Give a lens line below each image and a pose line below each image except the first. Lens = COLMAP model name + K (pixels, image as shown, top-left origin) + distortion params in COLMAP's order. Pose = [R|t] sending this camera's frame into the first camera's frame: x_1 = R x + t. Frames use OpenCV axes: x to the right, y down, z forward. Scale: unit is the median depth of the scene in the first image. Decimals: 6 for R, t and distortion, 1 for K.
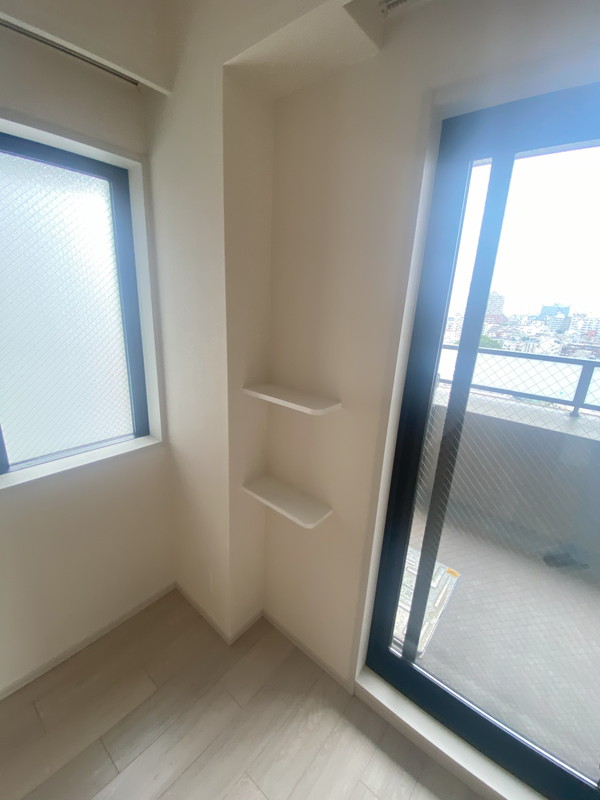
lens RADIAL K [[325.9, 0, 302.8], [0, 325.9, 400.4], [0, 0, 1]] dist [0.021813, -0.021187]
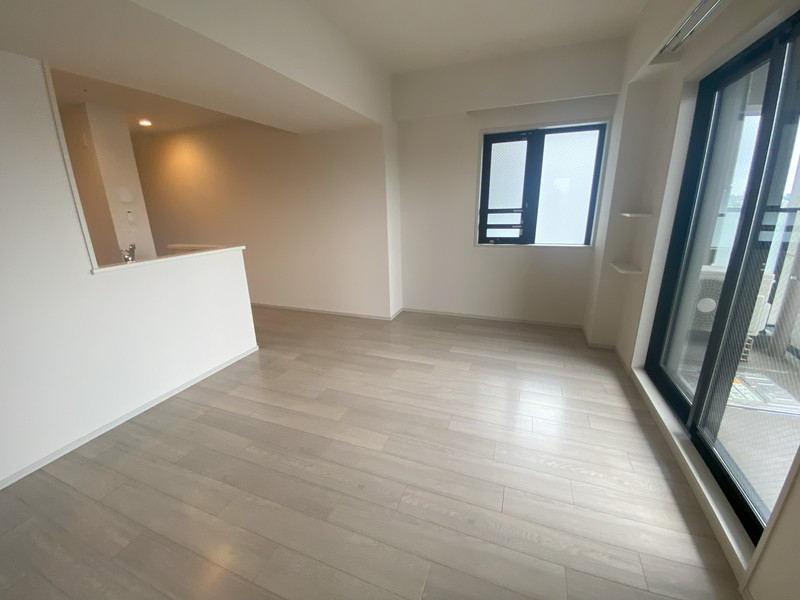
lens RADIAL K [[325.9, 0, 400.0], [0, 325.9, 300.0], [0, 0, 1]] dist [0.021813, -0.021187]
pose [[0.316247, 0.208734, -0.925428, 1.245822], [-0.225570, 0.964062, 0.140364, 0.450433], [0.921469, 0.164359, 0.351966, -0.858754]]
